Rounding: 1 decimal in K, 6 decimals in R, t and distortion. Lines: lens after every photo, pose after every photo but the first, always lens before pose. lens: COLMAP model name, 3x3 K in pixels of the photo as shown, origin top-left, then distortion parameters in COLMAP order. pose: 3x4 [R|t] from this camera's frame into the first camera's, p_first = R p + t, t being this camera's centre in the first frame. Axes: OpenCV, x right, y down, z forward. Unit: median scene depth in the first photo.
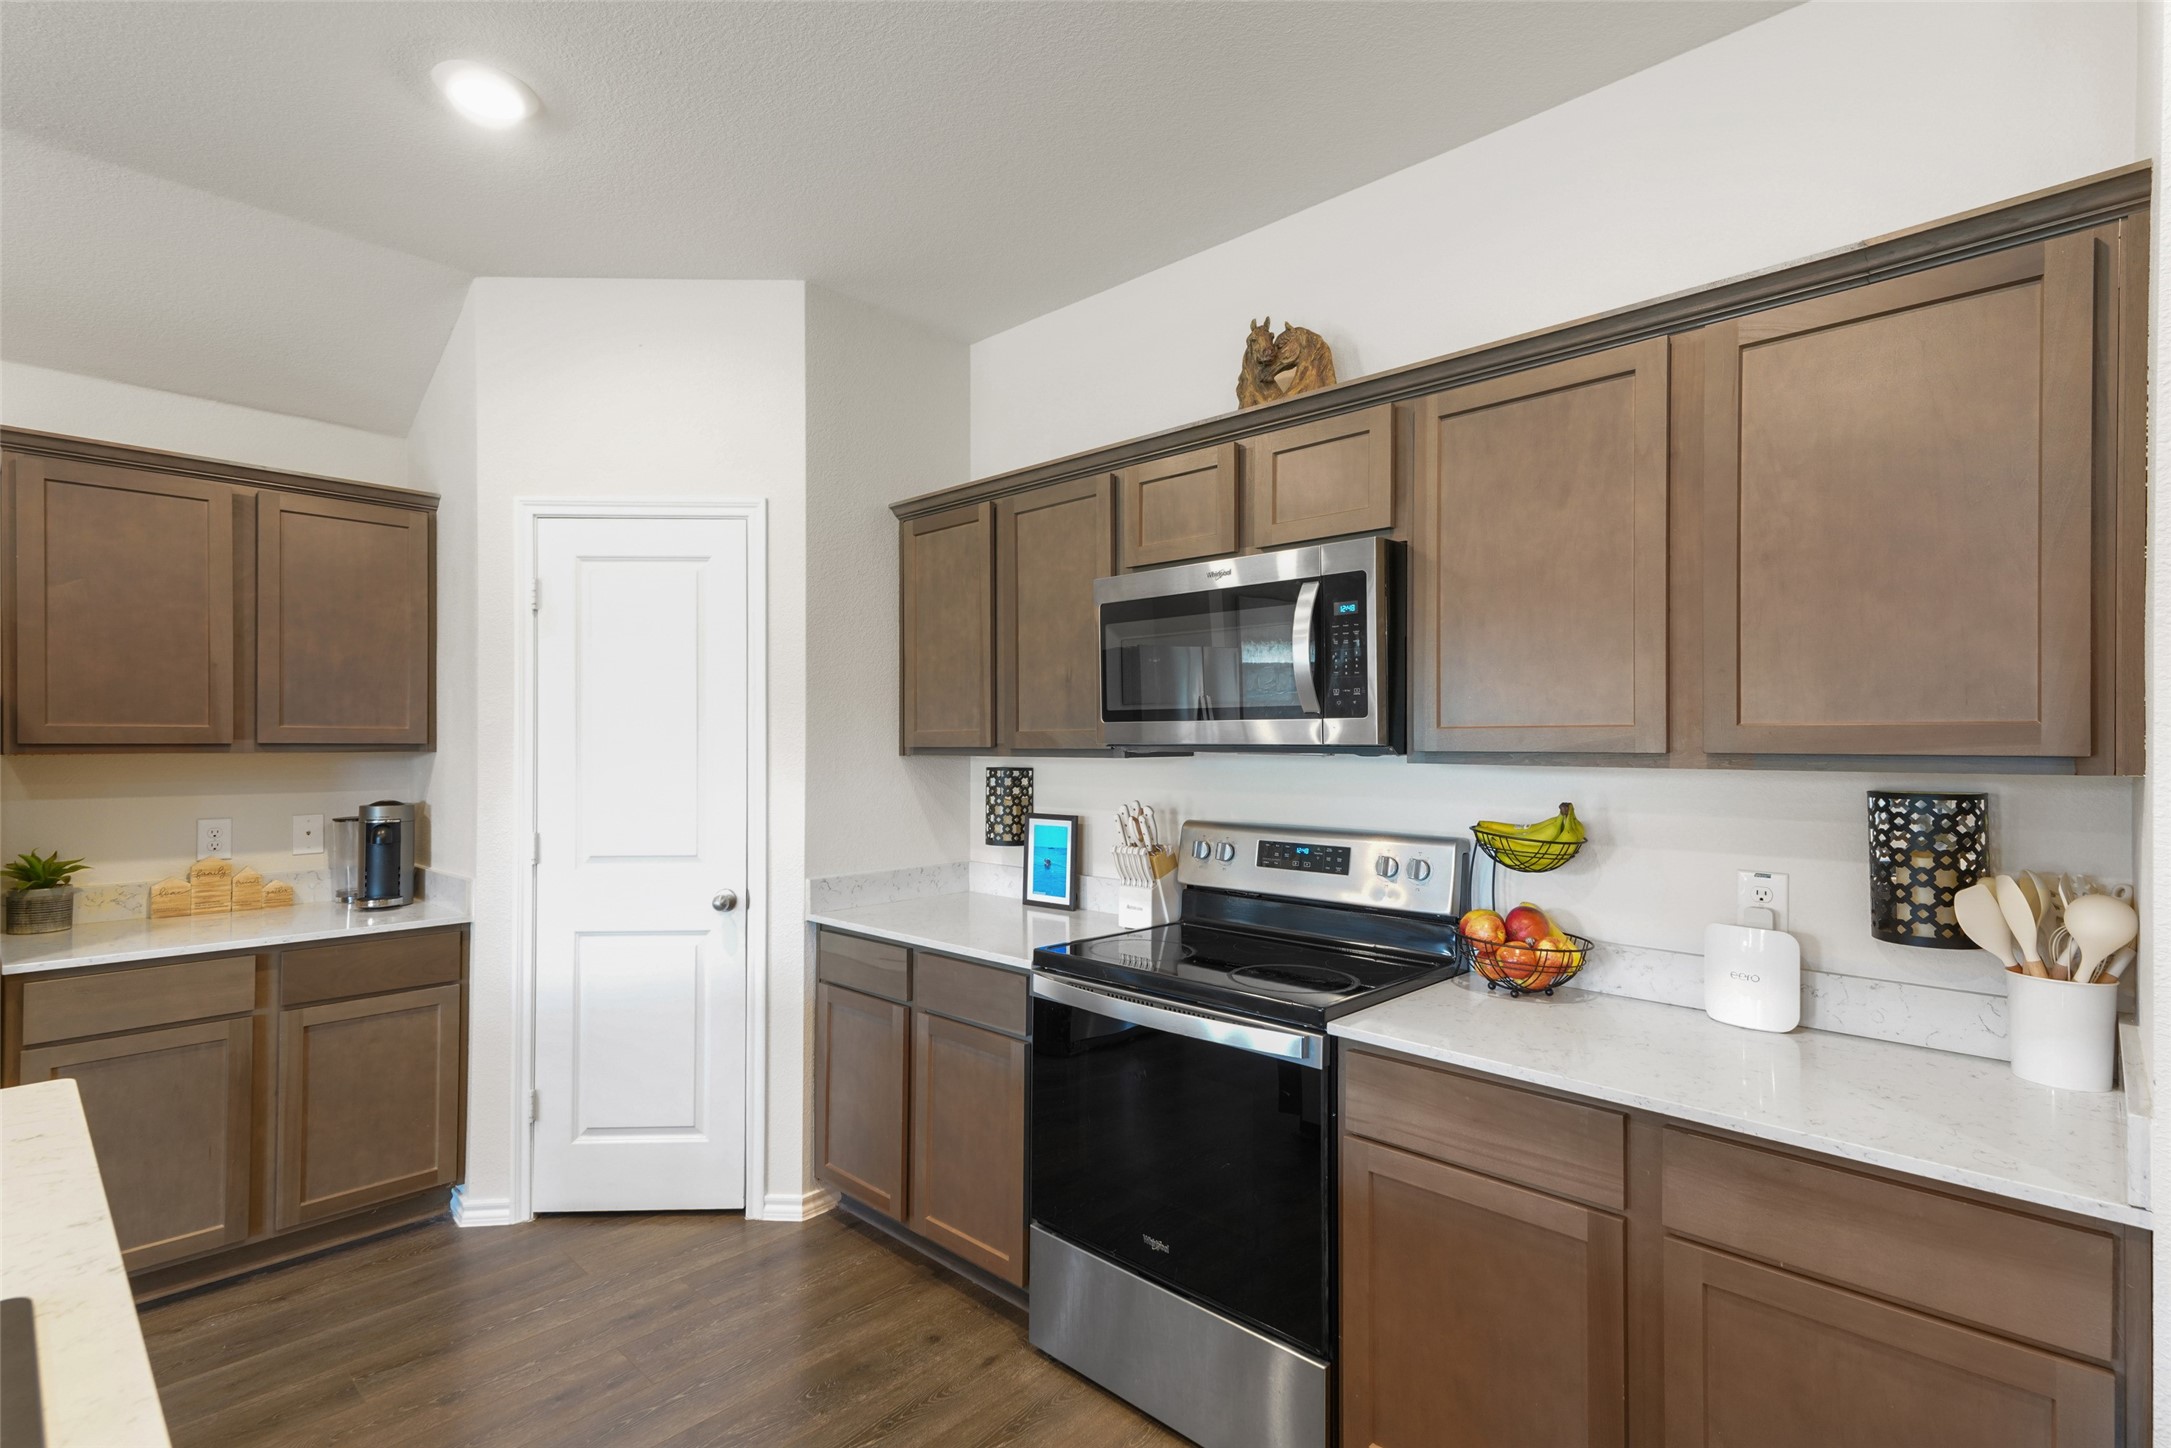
lens RADIAL K [[1027.2, 0, 1067.6], [0, 1027.2, 738.9], [0, 0, 1]] dist [0.035074, -0.000821]
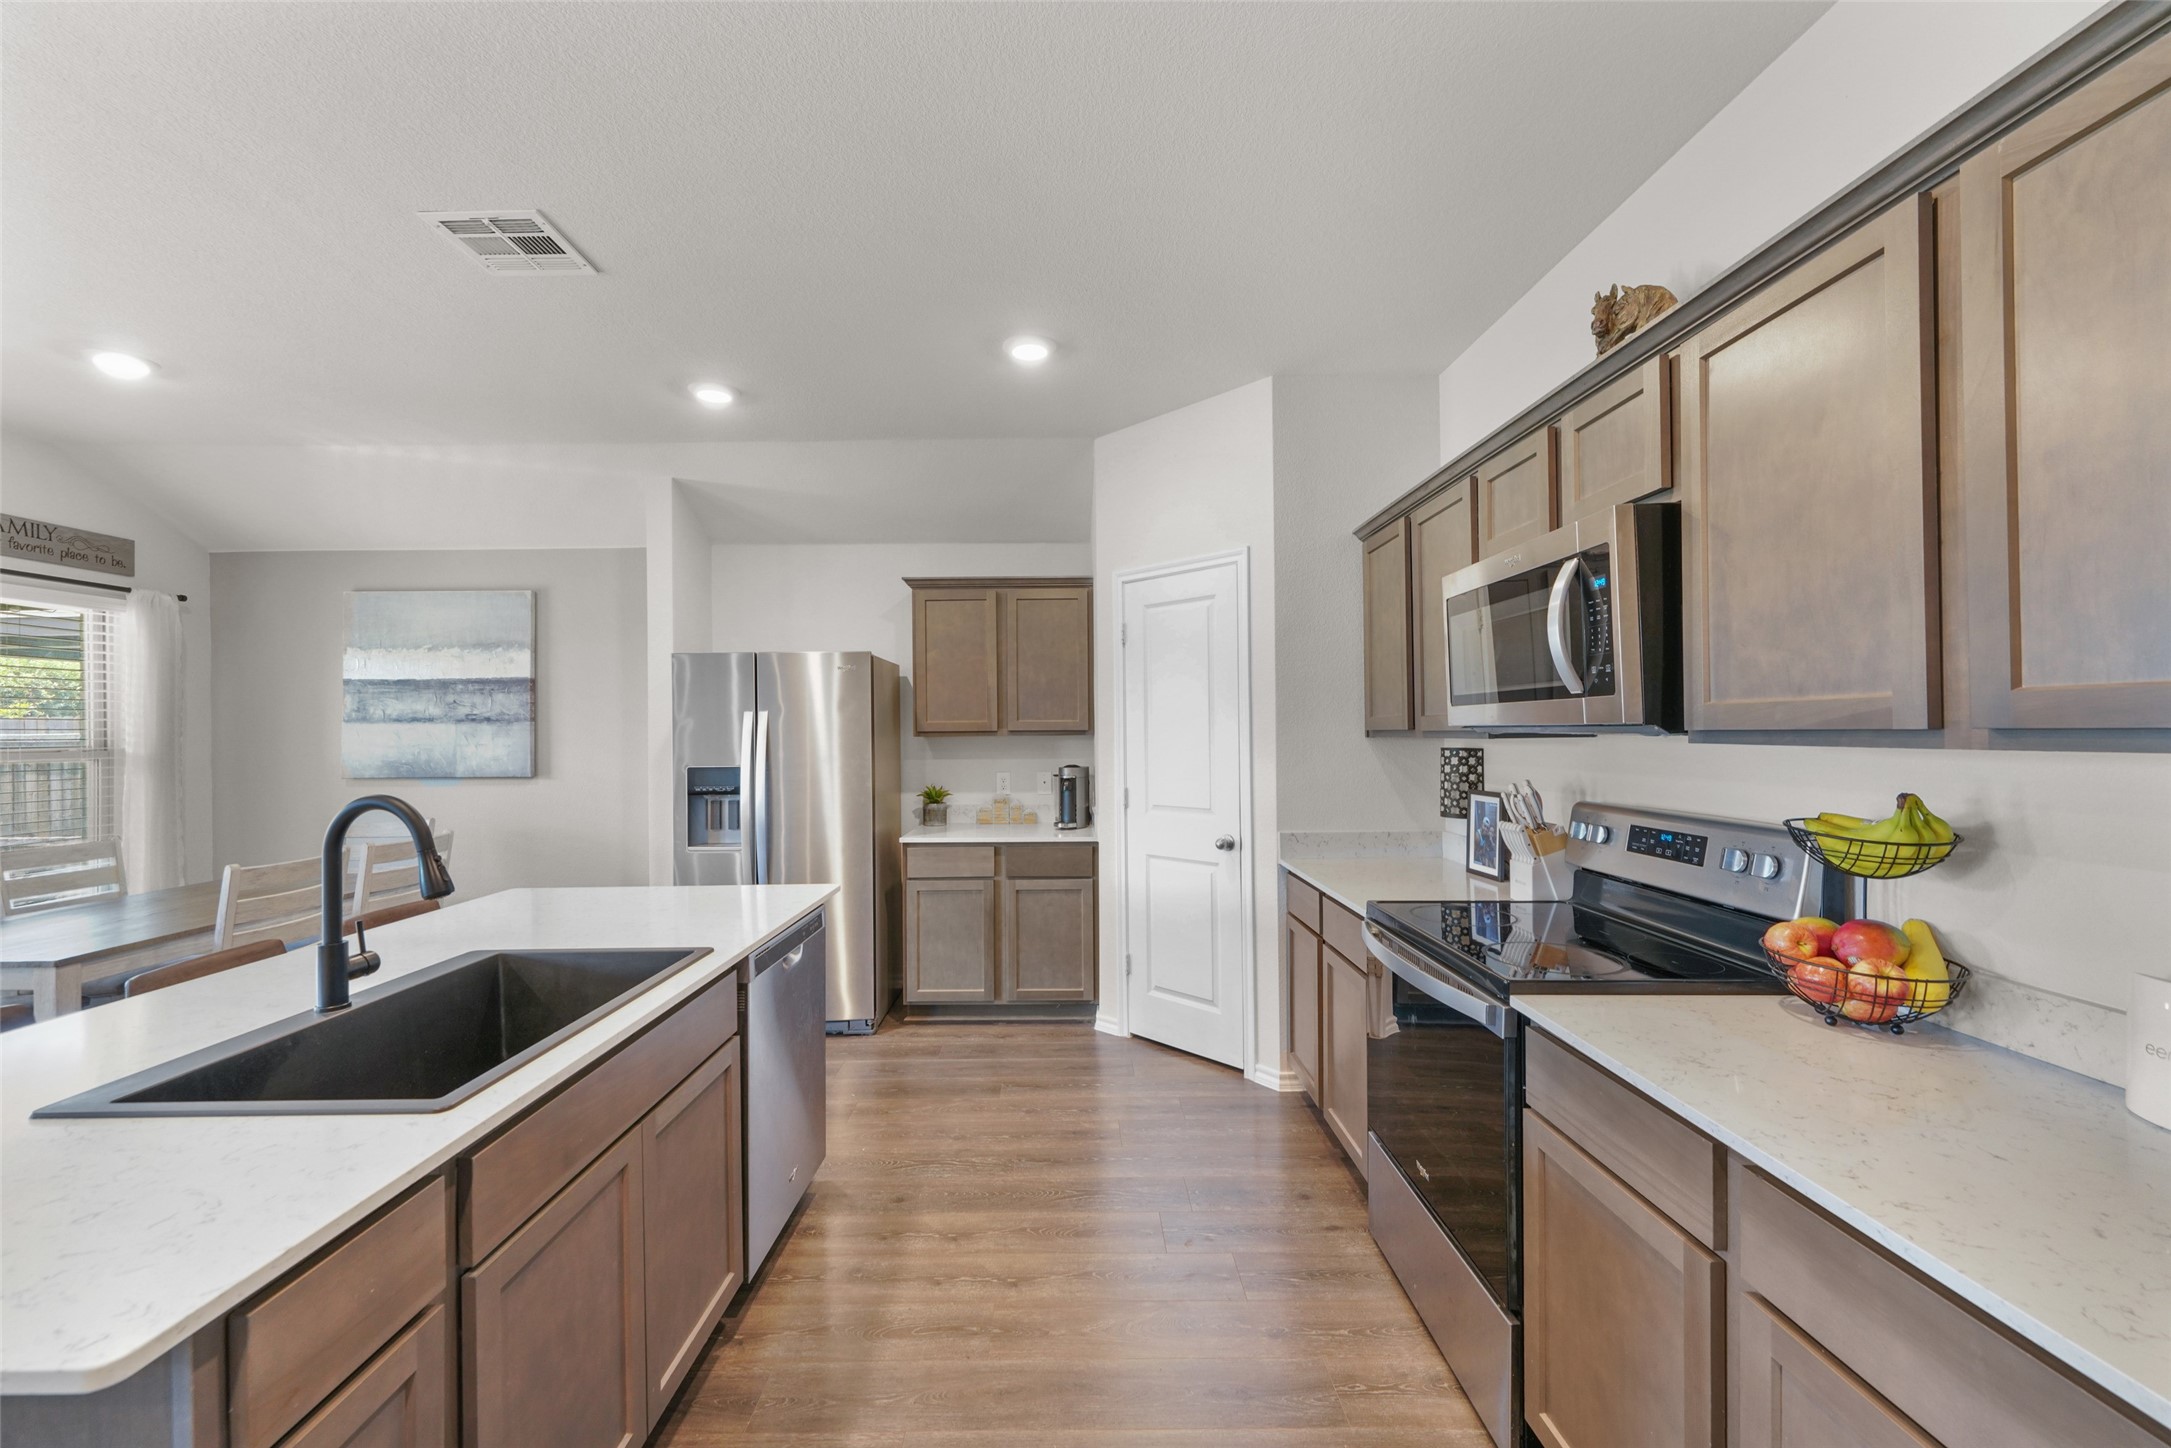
lens RADIAL K [[853.7, 0, 1069.8], [0, 853.7, 725.9], [0, 0, 1]] dist [0.003428, -0.000431]
pose [[0.694885, -0.011399, -0.719030, 0.389612], [0.011196, 0.999925, -0.005032, 0.004747], [0.719034, -0.004553, 0.694960, 0.066188]]
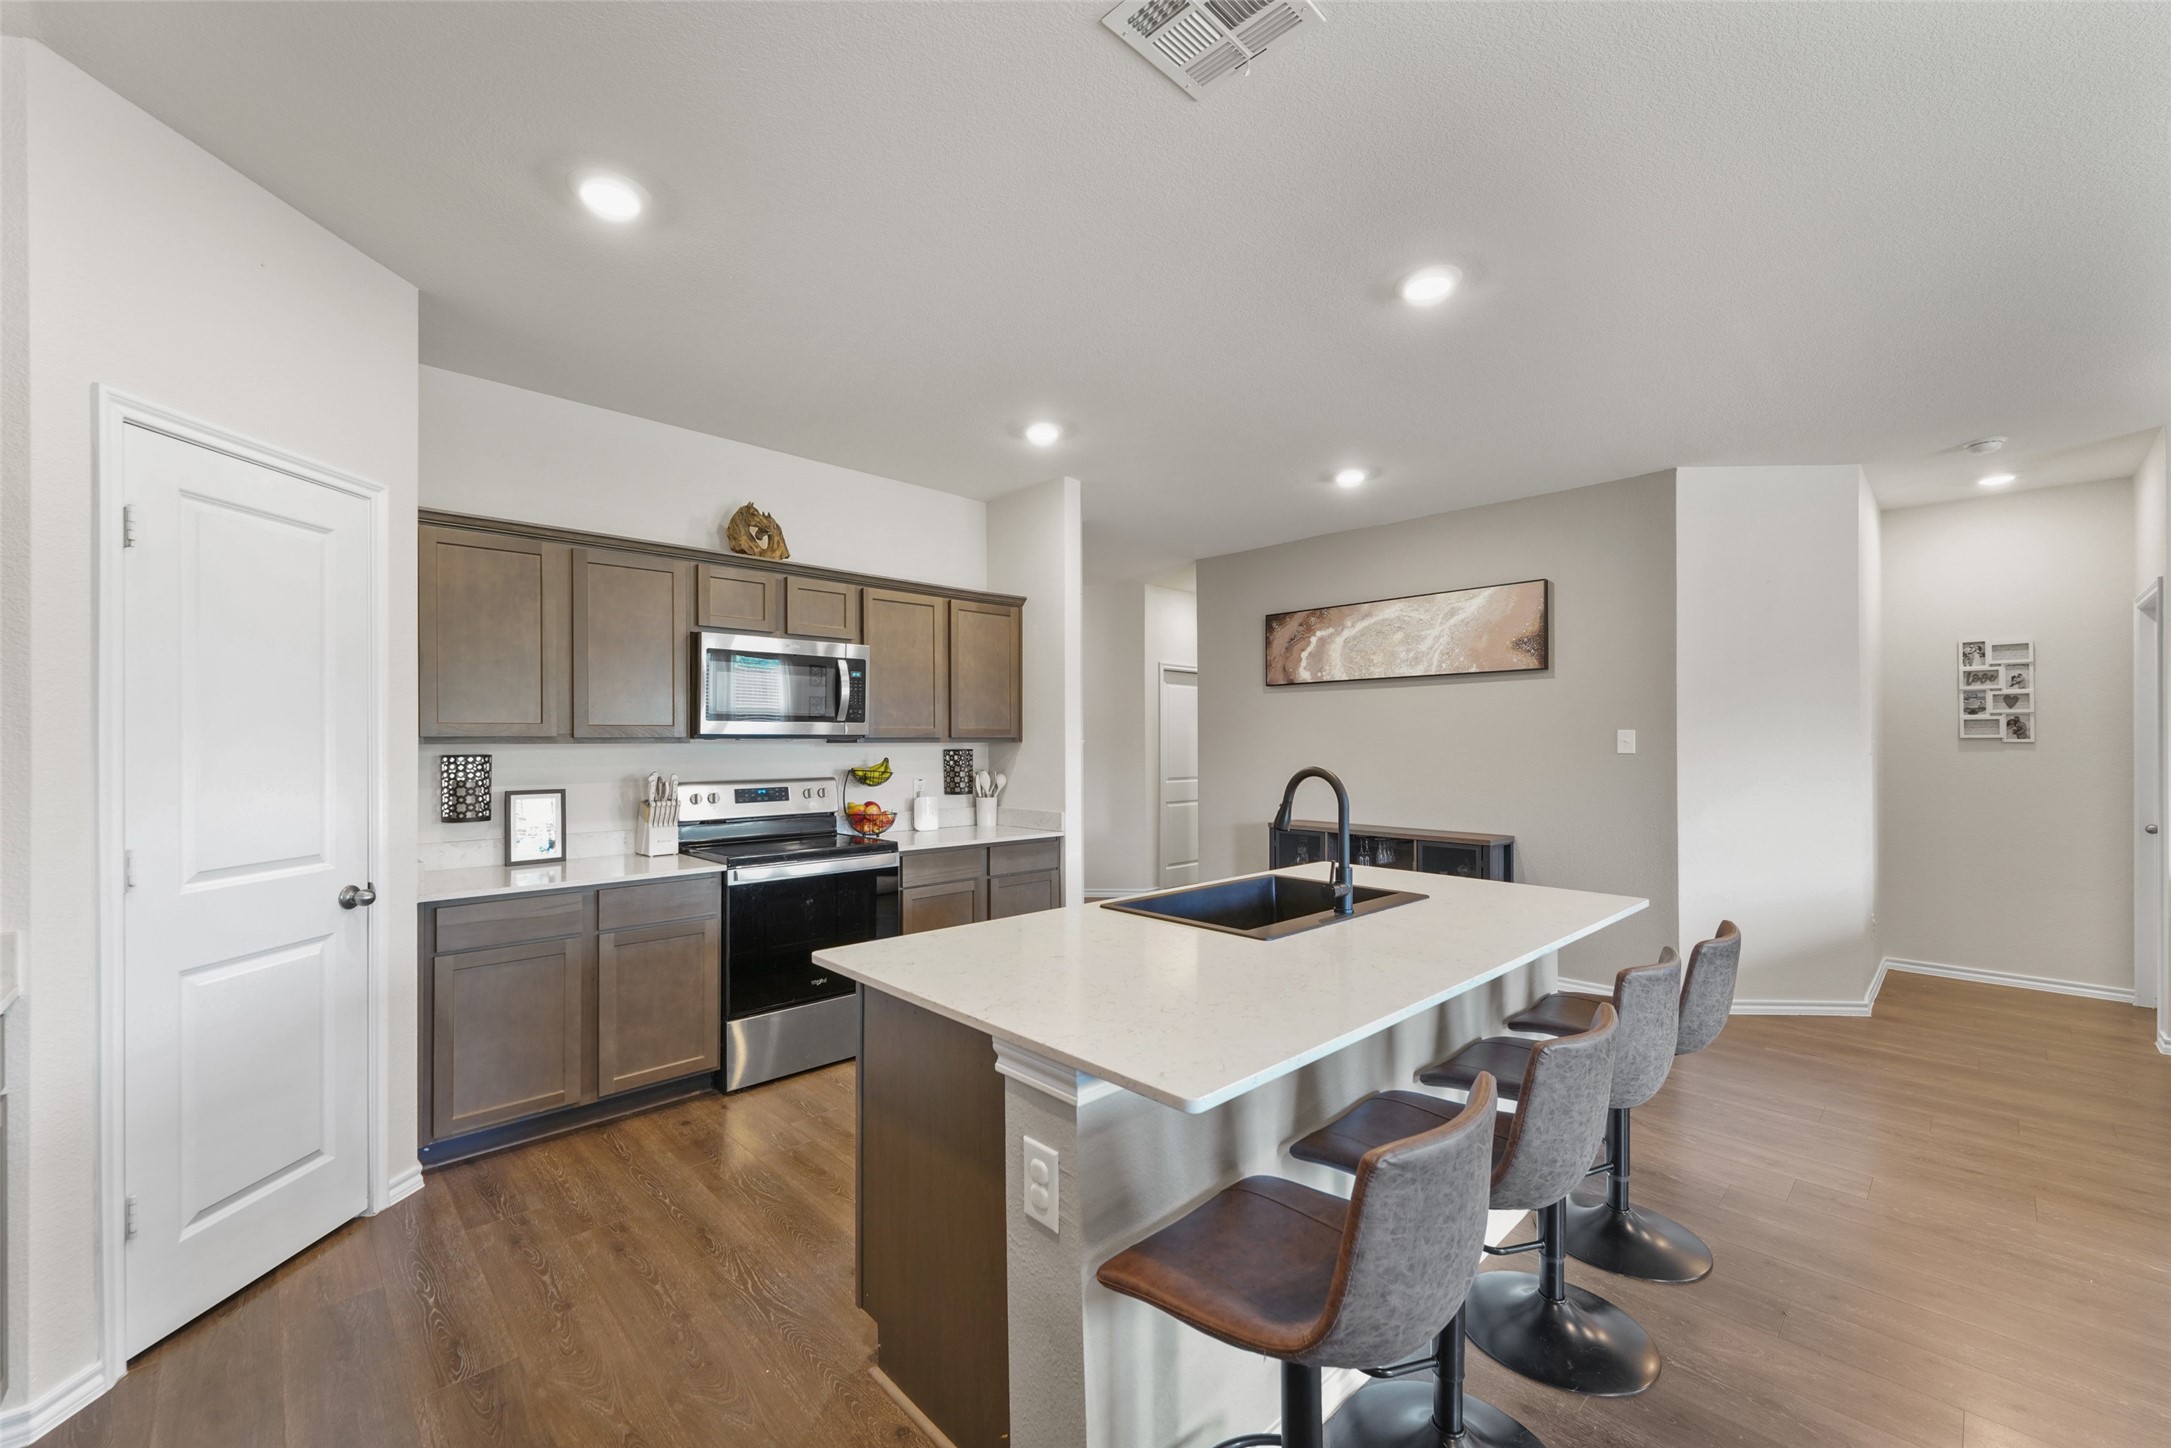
lens RADIAL K [[858.9, 0, 1071.0], [0, 858.9, 740.7], [0, 0, 1]] dist [0.001934, 0.000086]
pose [[0.048829, -0.000739, 0.998807, -1.235865], [0.001323, 0.999999, 0.000676, 0.014903], [-0.998806, 0.001288, 0.048830, 0.341414]]
